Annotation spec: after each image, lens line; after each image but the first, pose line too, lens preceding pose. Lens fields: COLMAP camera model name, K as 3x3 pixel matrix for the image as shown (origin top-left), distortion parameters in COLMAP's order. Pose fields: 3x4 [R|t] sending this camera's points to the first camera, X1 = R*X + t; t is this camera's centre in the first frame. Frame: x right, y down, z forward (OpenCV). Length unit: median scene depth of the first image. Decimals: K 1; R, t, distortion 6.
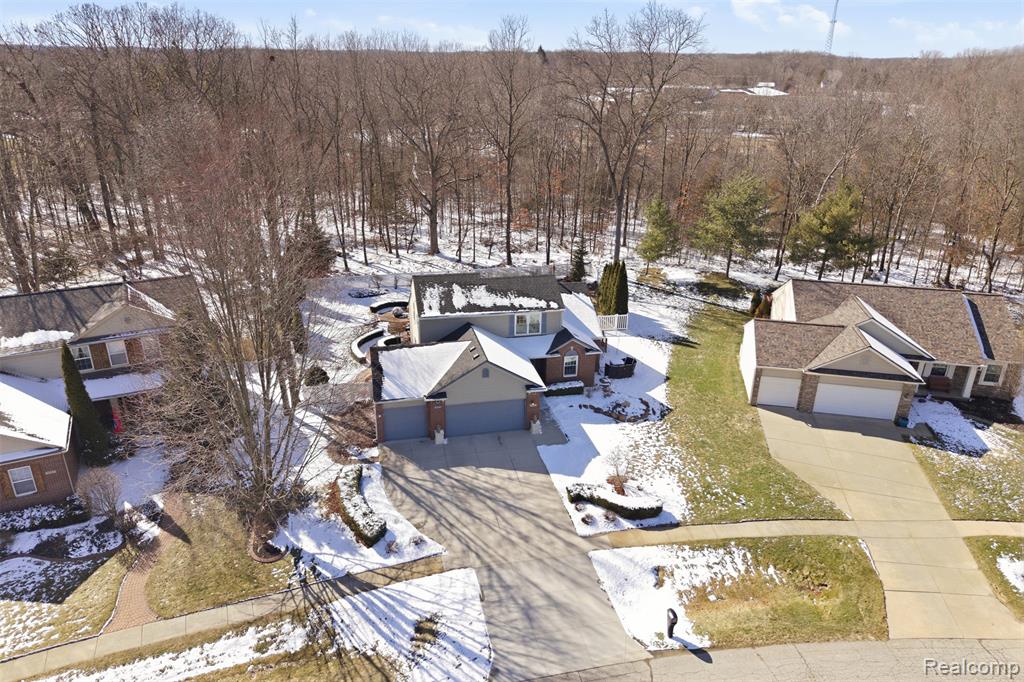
lens RADIAL K [[692.7, 0, 512.0], [0, 692.7, 341.0], [0, 0, 1]] dist [0.006484, 0.000870]
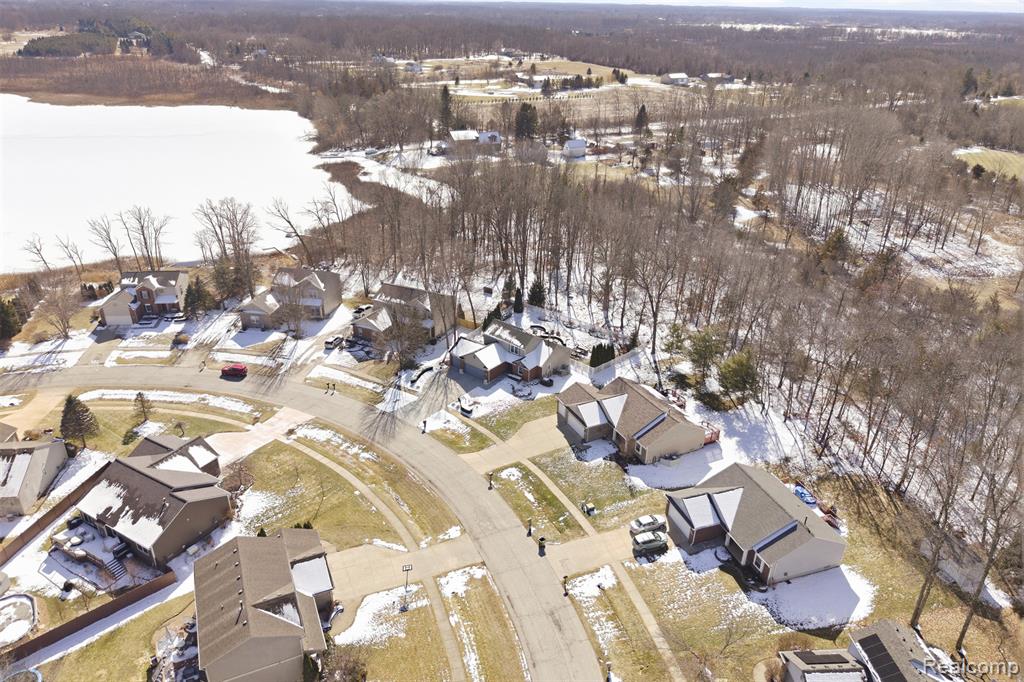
lens RADIAL K [[692.7, 0, 512.0], [0, 692.7, 341.0], [0, 0, 1]] dist [0.006484, 0.000870]
pose [[0.605665, 0.344243, -0.717403, 2.191184], [-0.311706, 0.932165, 0.184139, -0.620557], [0.732126, 0.112093, 0.671883, -0.906053]]
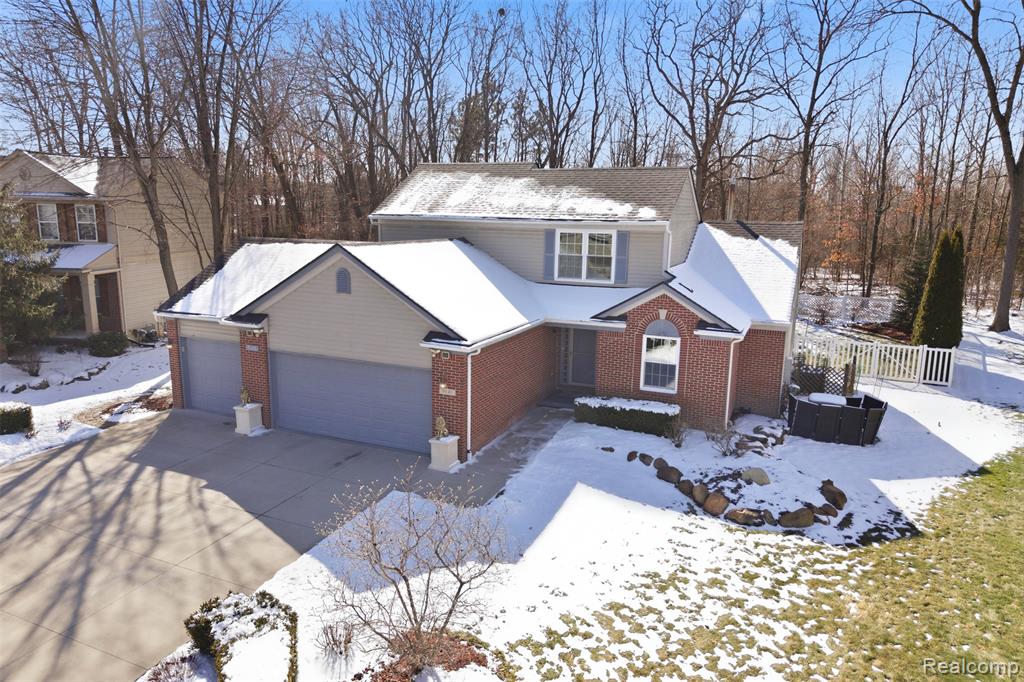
lens RADIAL K [[692.7, 0, 512.0], [0, 692.7, 341.0], [0, 0, 1]] dist [0.006484, 0.000870]
pose [[0.797847, 0.106989, -0.593291, 0.290440], [-0.235638, 0.961180, -0.143551, 0.116176], [0.554901, 0.254334, 0.792085, 0.736708]]
